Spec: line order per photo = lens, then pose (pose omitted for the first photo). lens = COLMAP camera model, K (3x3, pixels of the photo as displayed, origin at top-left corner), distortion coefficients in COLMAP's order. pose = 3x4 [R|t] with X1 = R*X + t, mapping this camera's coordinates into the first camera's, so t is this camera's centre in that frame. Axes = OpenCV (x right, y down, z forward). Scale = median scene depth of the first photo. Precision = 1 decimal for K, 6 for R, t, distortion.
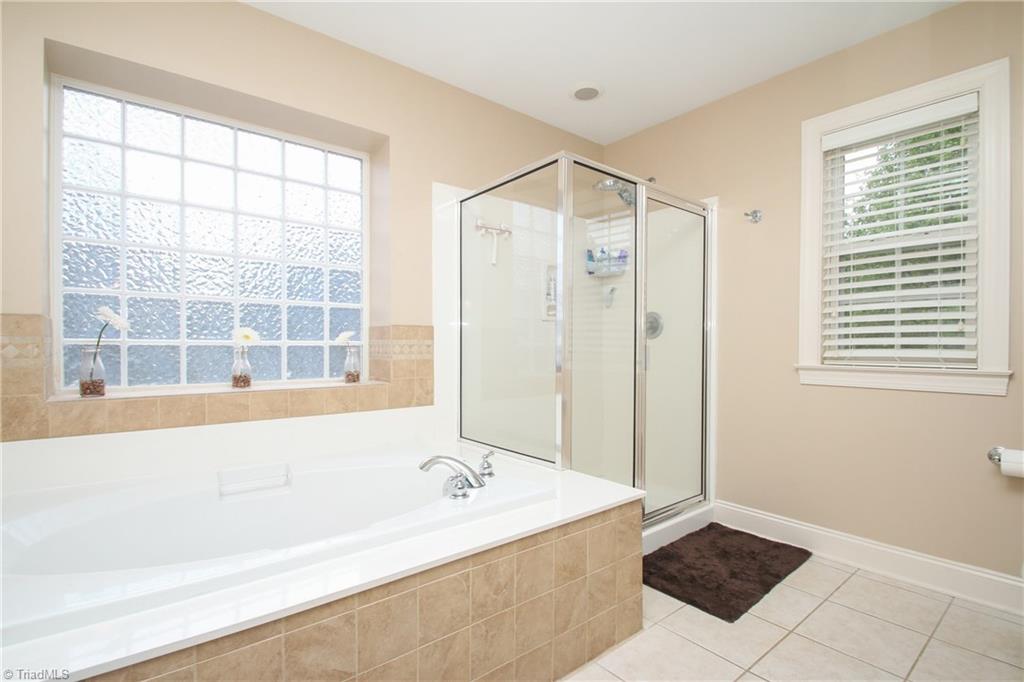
lens RADIAL K [[483.5, 0, 511.5], [0, 483.5, 348.9], [0, 0, 1]] dist [-0.003772, -0.000696]
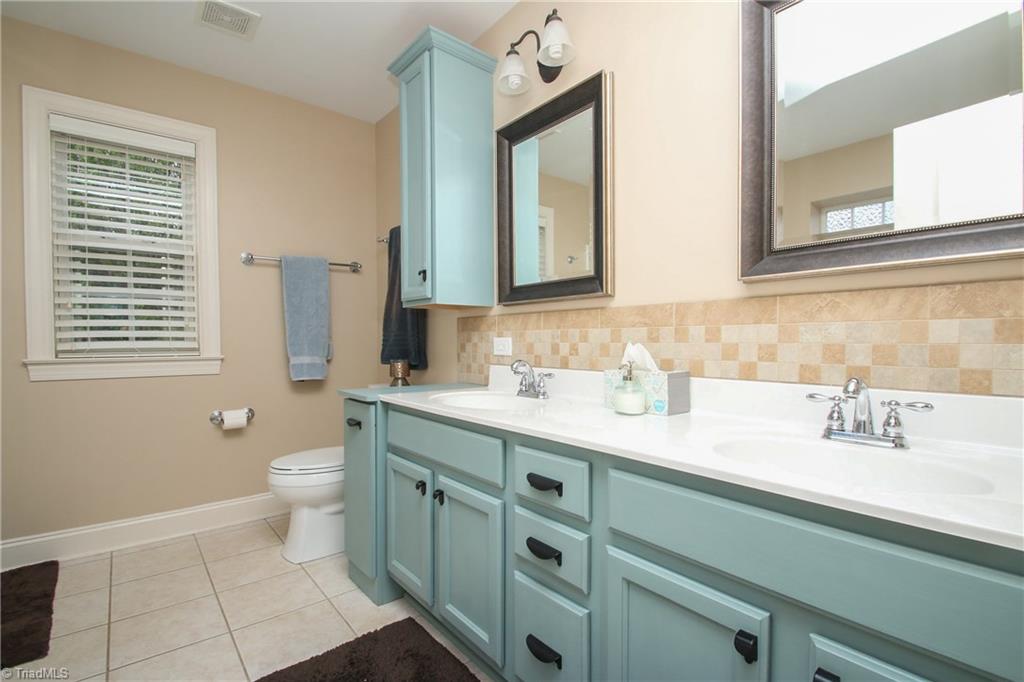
lens RADIAL K [[483.5, 0, 510.4], [0, 483.5, 340.3], [0, 0, 1]] dist [-0.003772, -0.000696]
pose [[0.016128, -0.000090, 0.999870, -0.295471], [0.013548, 0.999908, -0.000128, 0.010336], [-0.999778, 0.013549, 0.016128, 0.111282]]
